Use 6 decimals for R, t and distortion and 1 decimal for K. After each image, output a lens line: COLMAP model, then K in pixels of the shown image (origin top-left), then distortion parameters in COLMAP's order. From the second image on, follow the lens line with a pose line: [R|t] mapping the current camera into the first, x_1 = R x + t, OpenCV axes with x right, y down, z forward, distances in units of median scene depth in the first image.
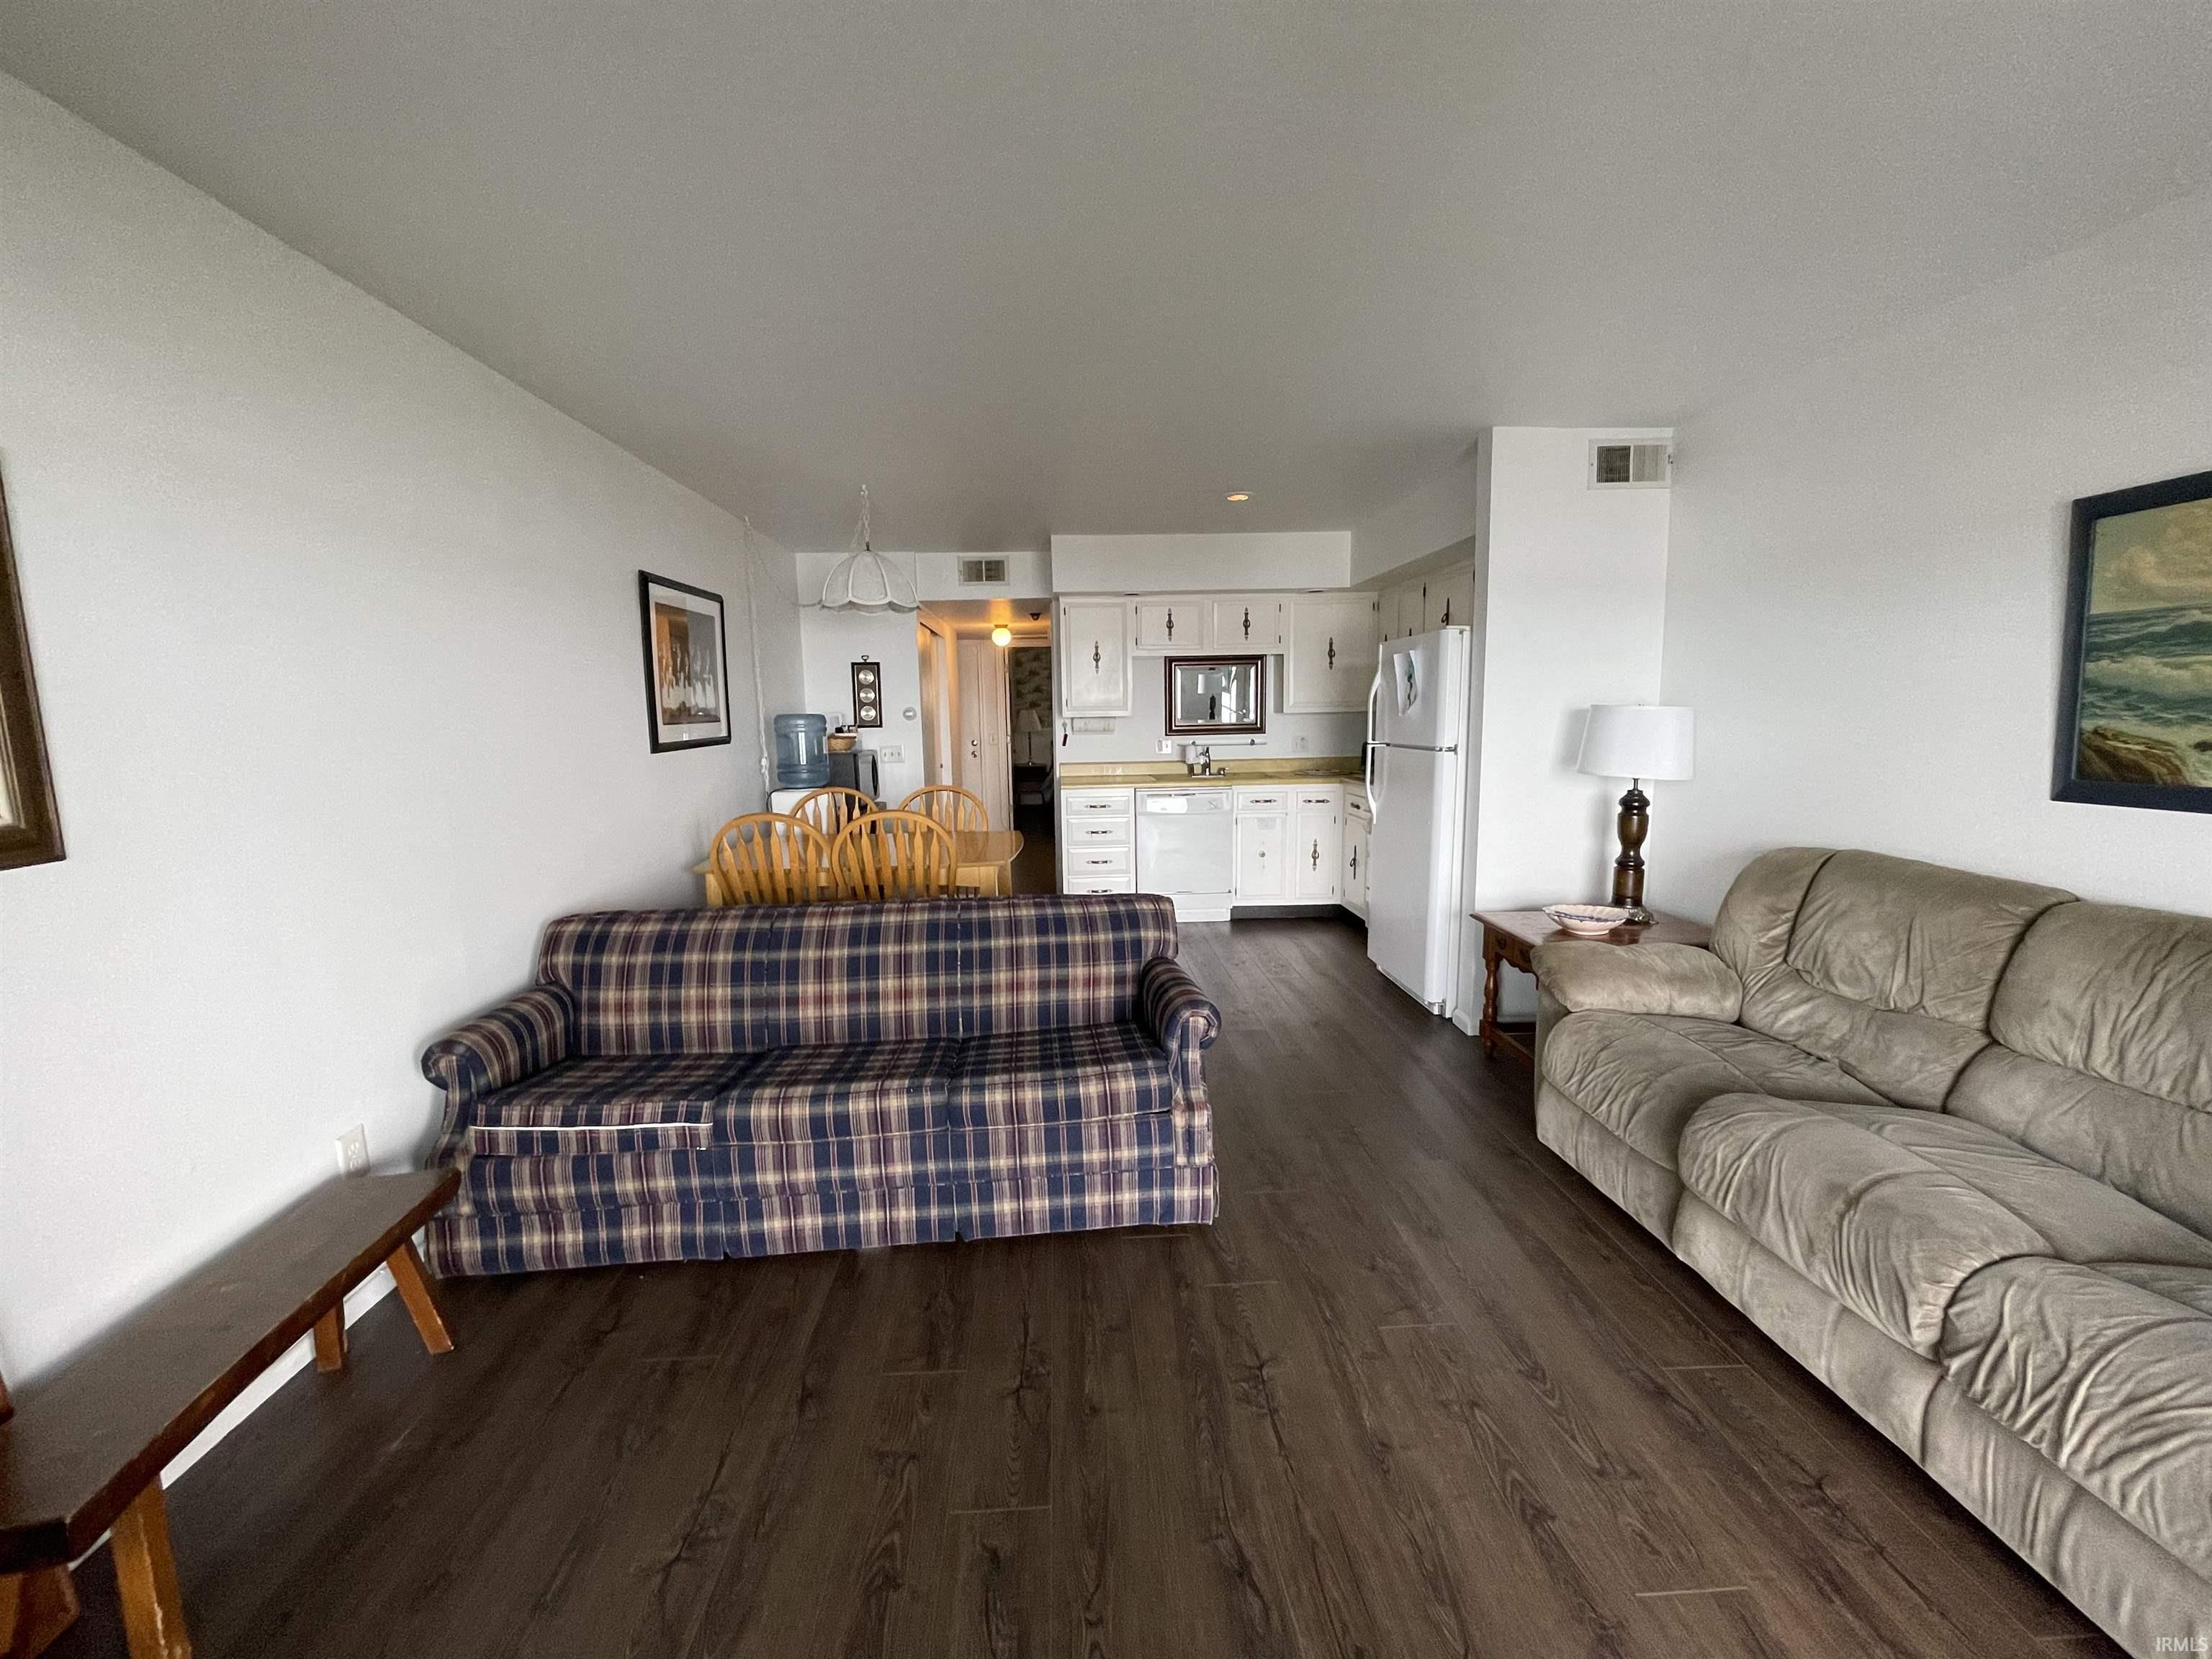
lens RADIAL K [[895.2, 0, 1108.6], [0, 895.2, 819.8], [0, 0, 1]] dist [-0.003522, -0.000347]
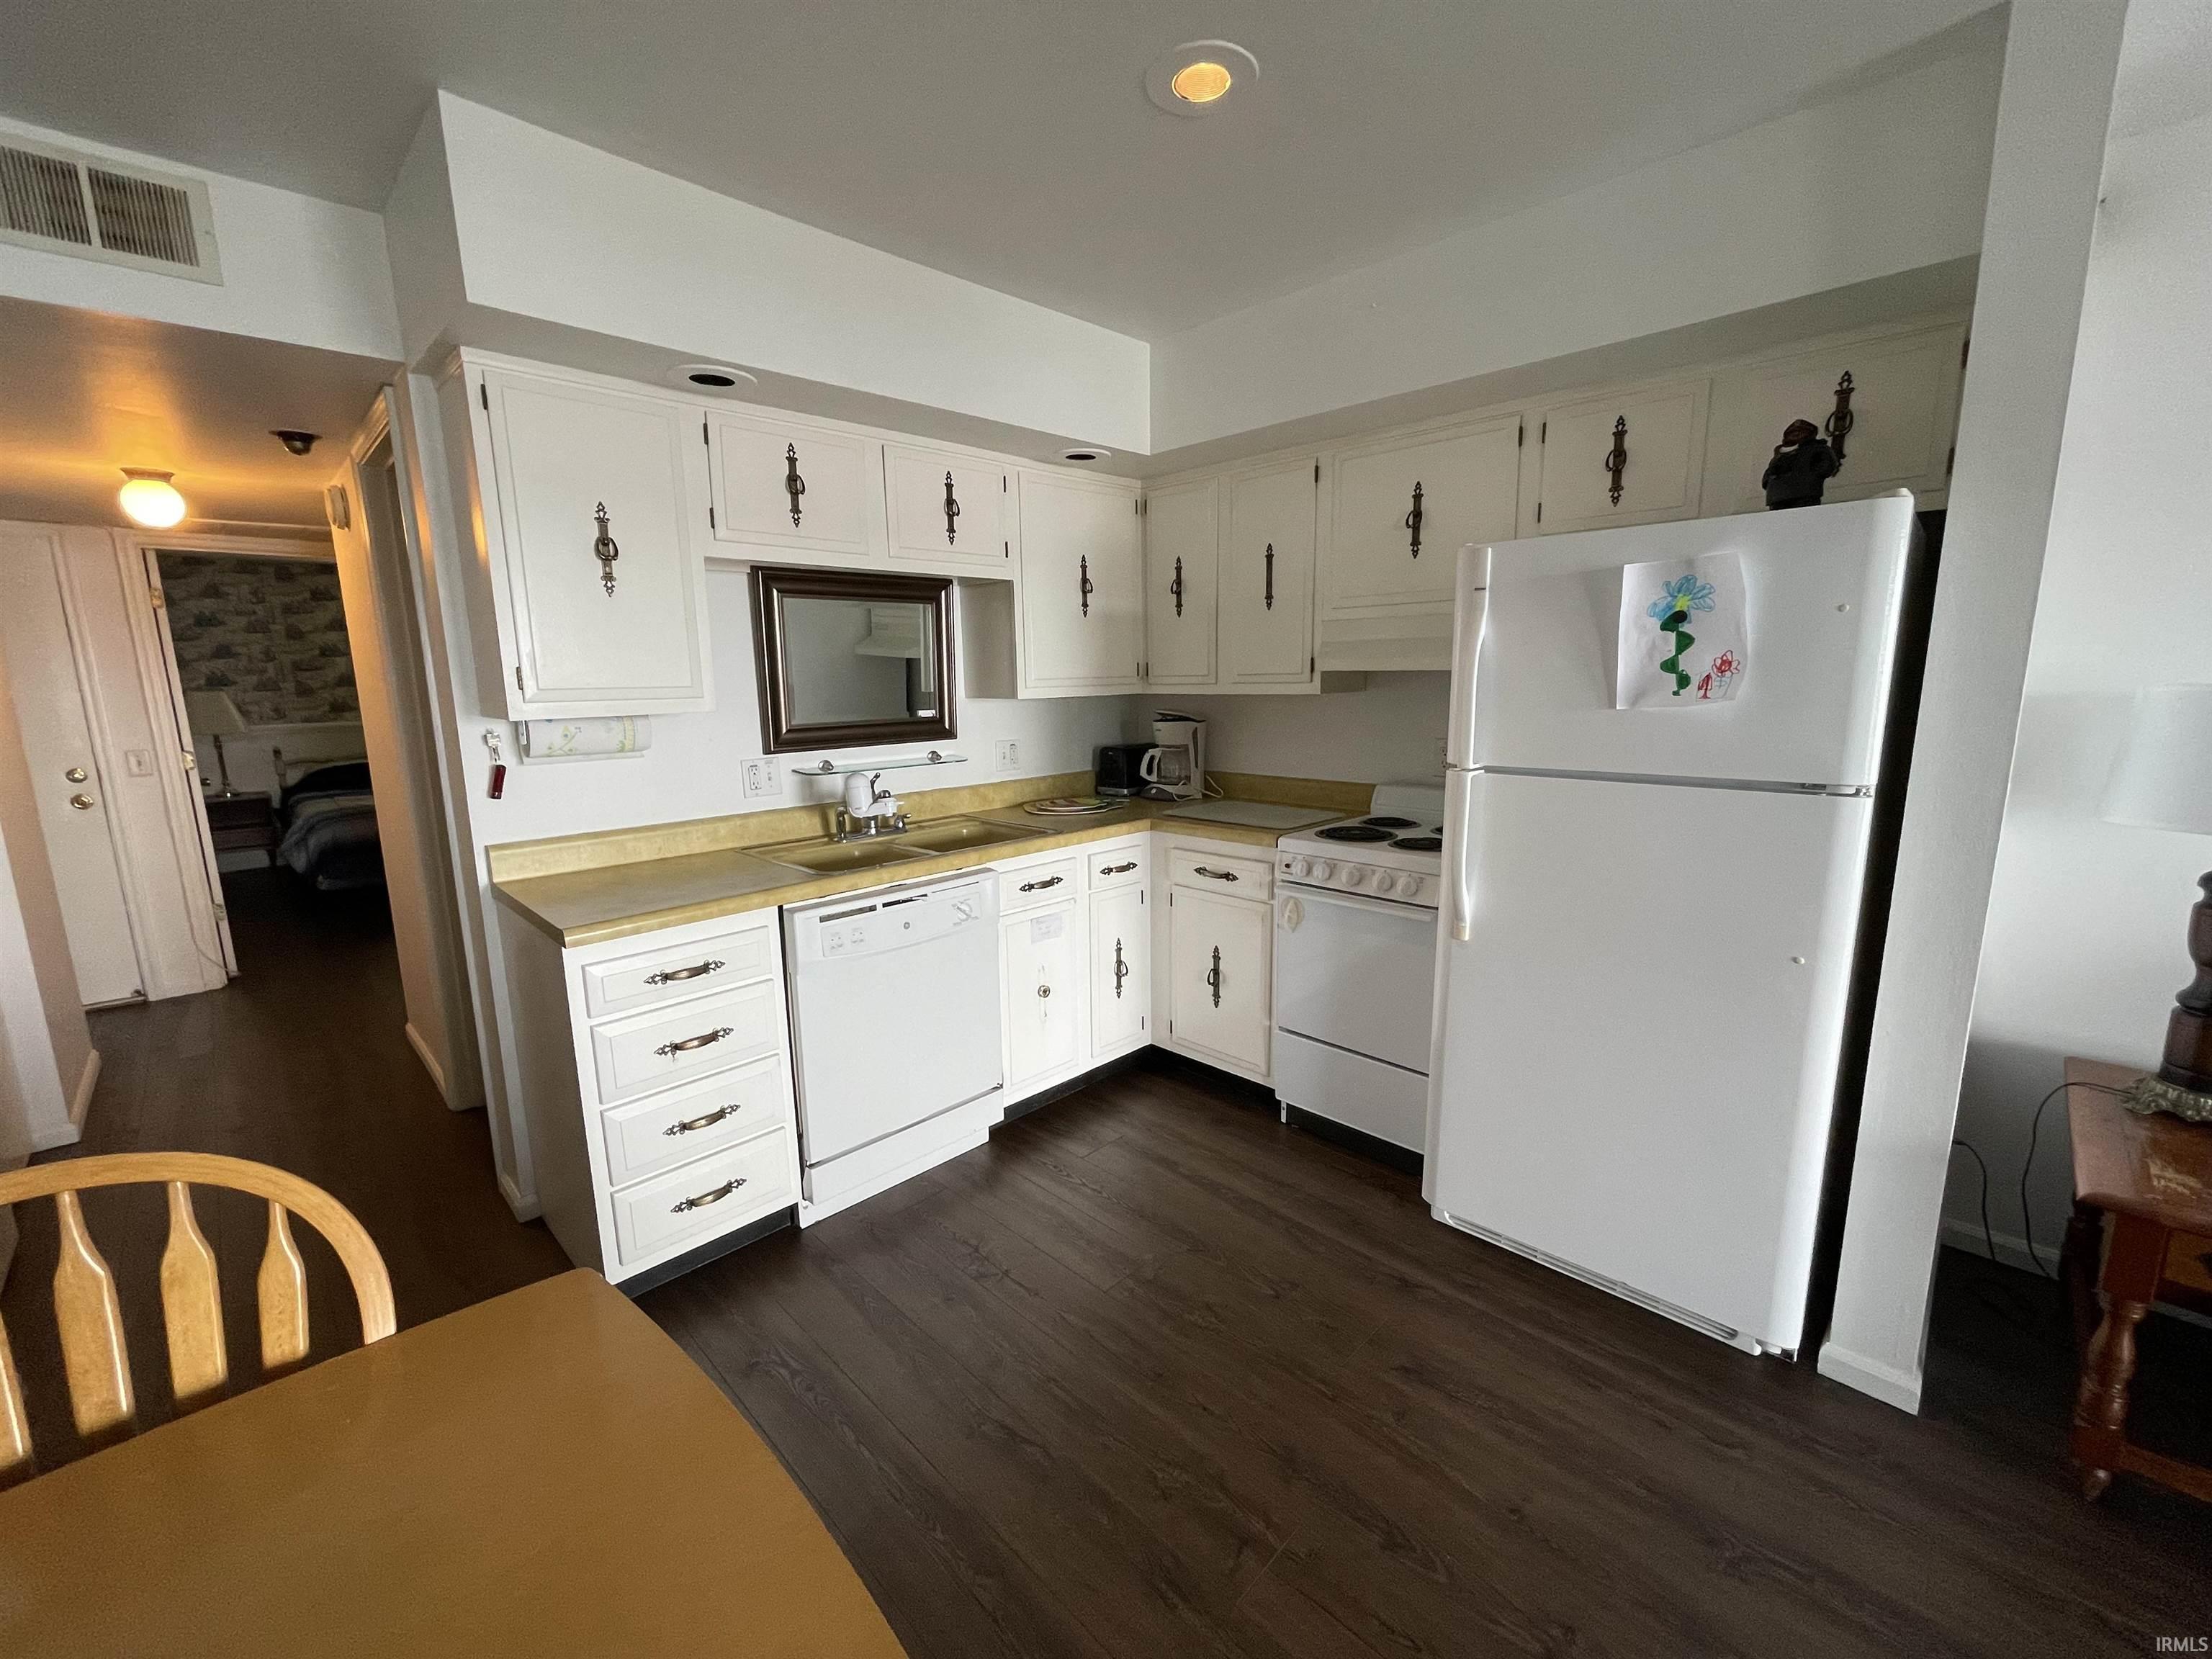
lens RADIAL K [[895.2, 0, 1108.8], [0, 895.2, 832.4], [0, 0, 1]] dist [-0.003522, -0.000347]
pose [[0.745163, -0.111345, 0.657522, -0.108605], [0.084284, 0.993781, 0.072769, -0.077668], [-0.661535, 0.001194, 0.749913, 0.594288]]
